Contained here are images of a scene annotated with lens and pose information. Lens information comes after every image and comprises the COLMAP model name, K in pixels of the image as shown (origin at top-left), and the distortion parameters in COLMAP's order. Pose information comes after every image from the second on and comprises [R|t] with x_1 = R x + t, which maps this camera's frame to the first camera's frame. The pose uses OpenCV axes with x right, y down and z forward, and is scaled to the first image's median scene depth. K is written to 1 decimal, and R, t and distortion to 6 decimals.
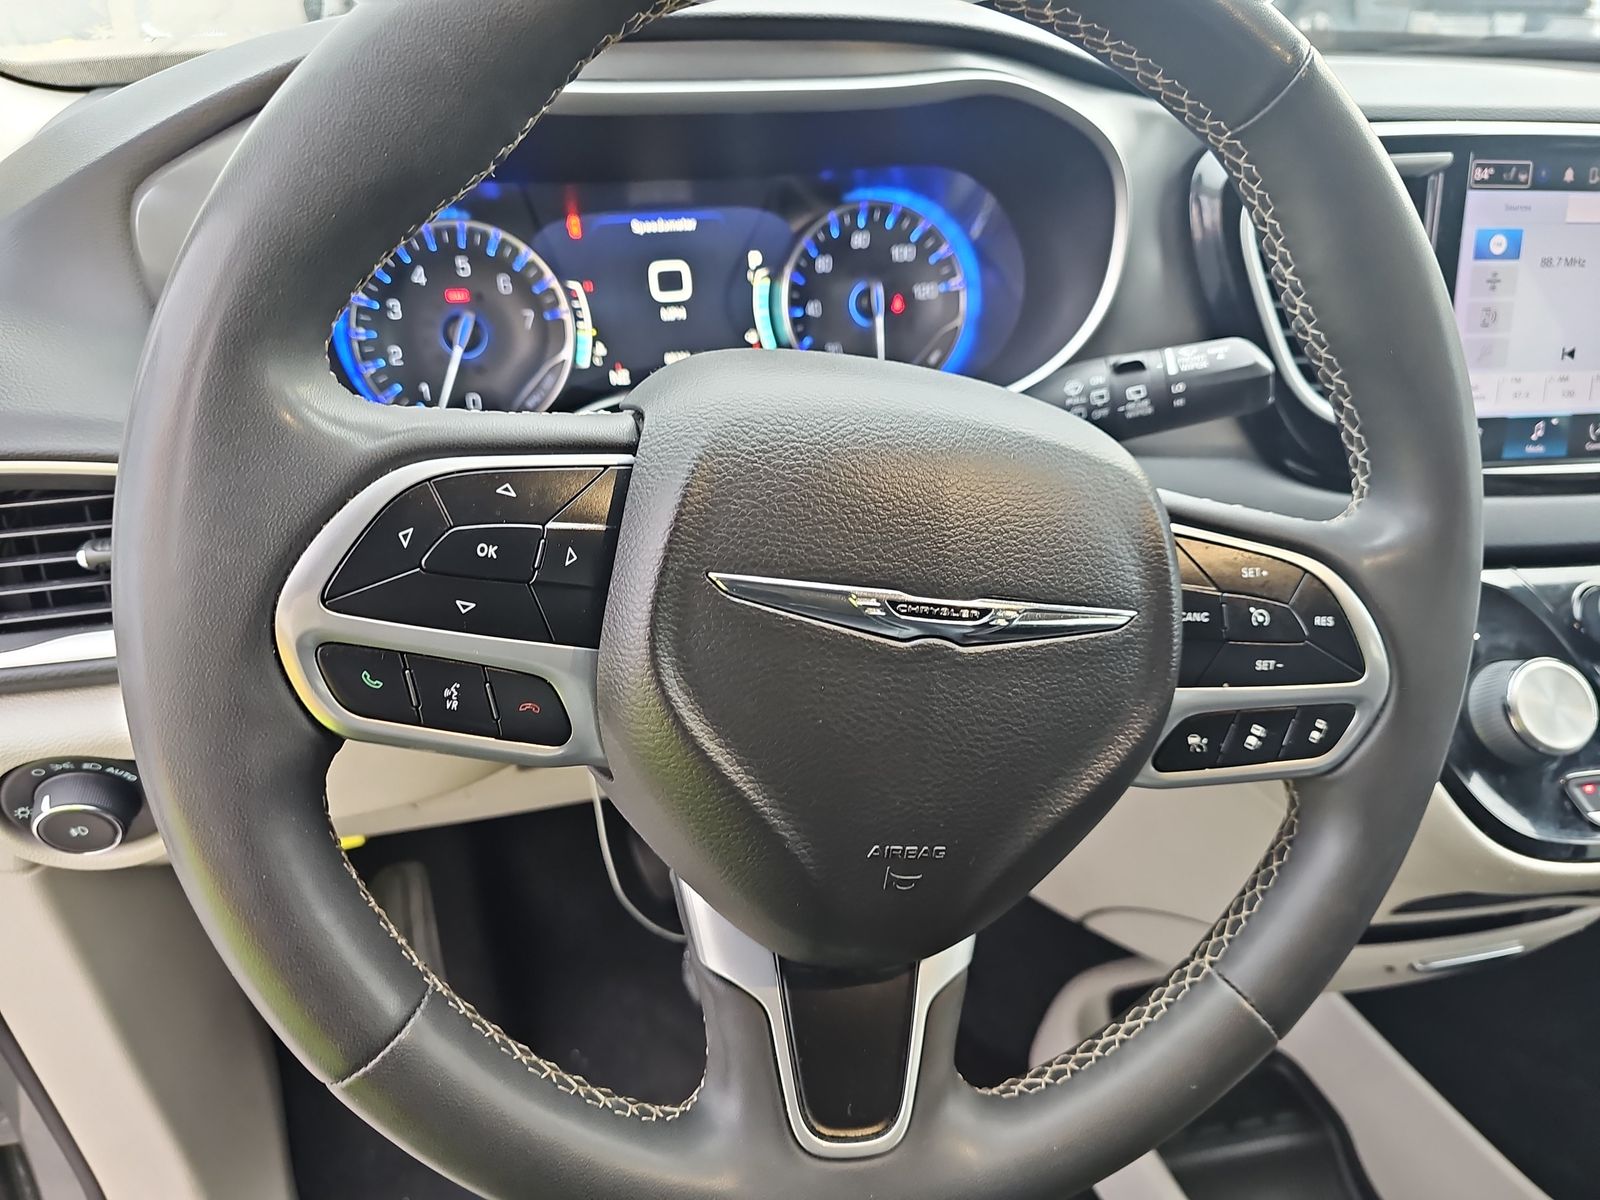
lens RADIAL K [[1166.3, 0, 806.5], [0, 1166.3, 595.1], [0, 0, 1]] dist [0.043859, -0.081924]
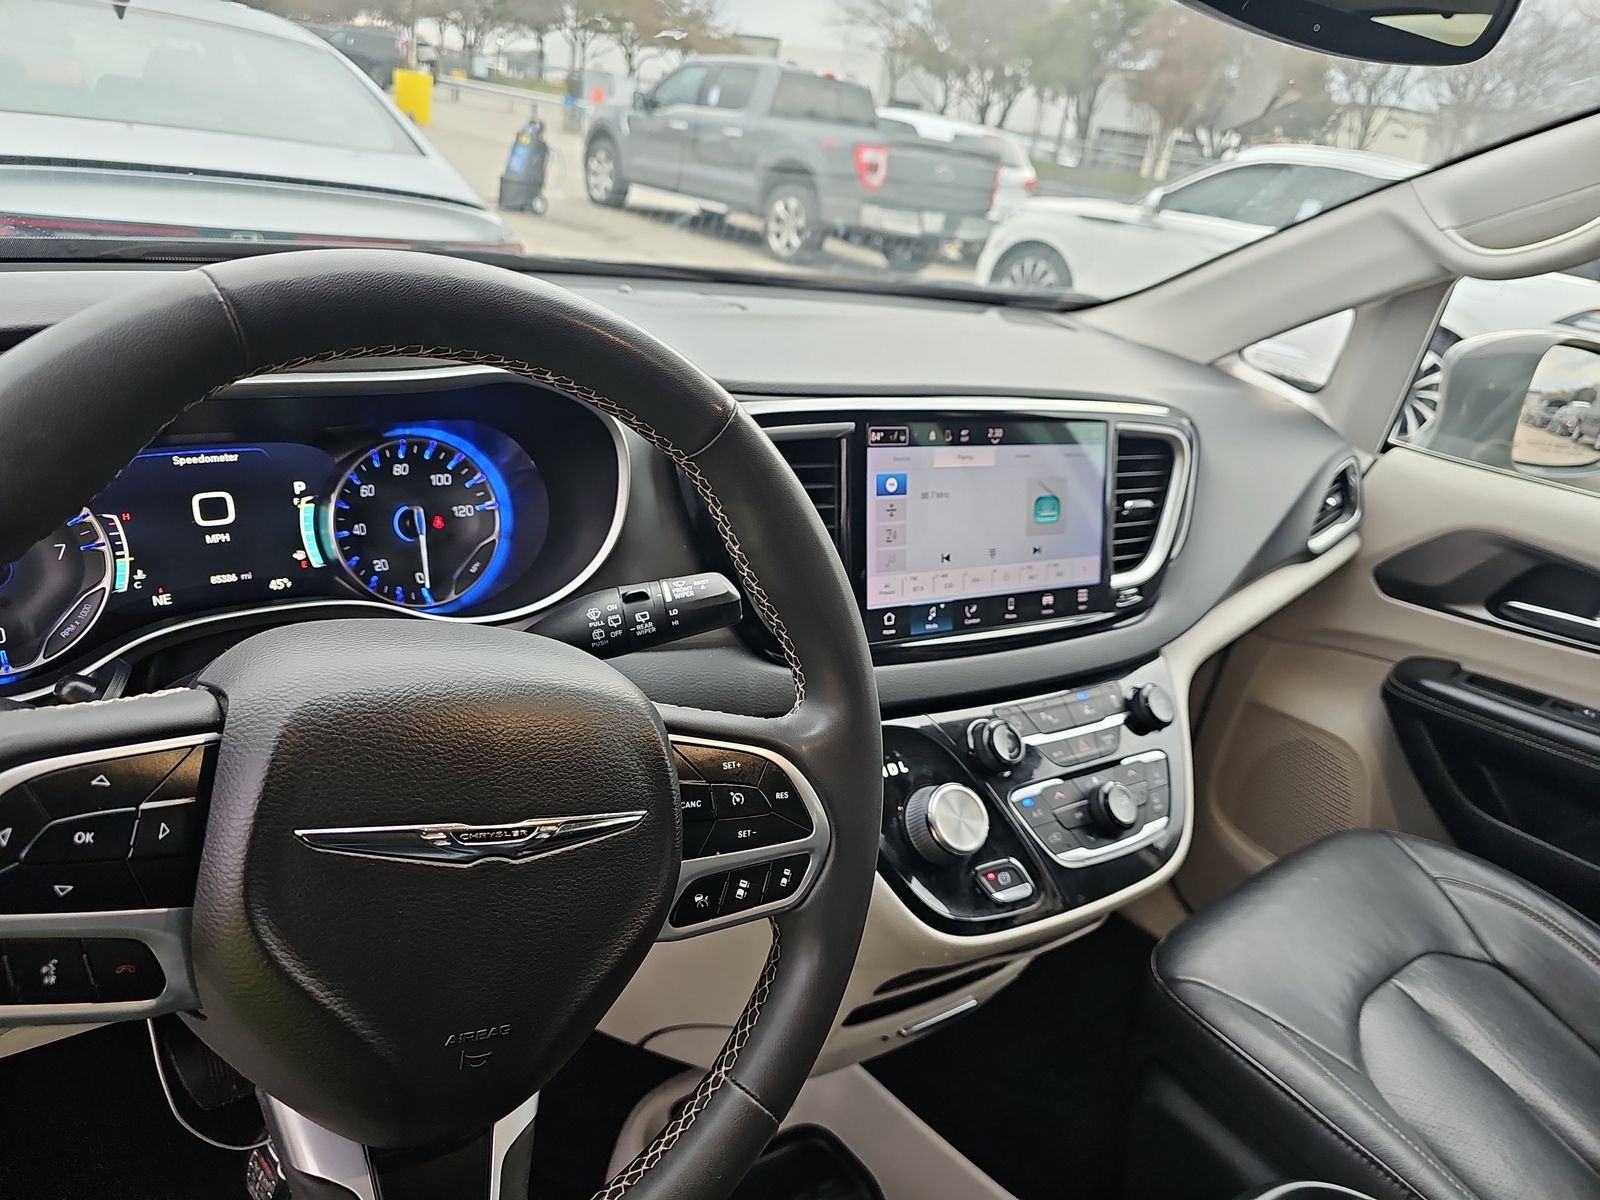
lens RADIAL K [[1066.9, 0, 791.4], [0, 1066.9, 597.2], [0, 0, 1]] dist [0.050141, -0.073307]
pose [[0.922637, -0.041362, 0.383445, -0.014693], [0.090983, 0.989514, -0.112182, -0.046855], [-0.374784, 0.138390, 0.916725, -0.132875]]
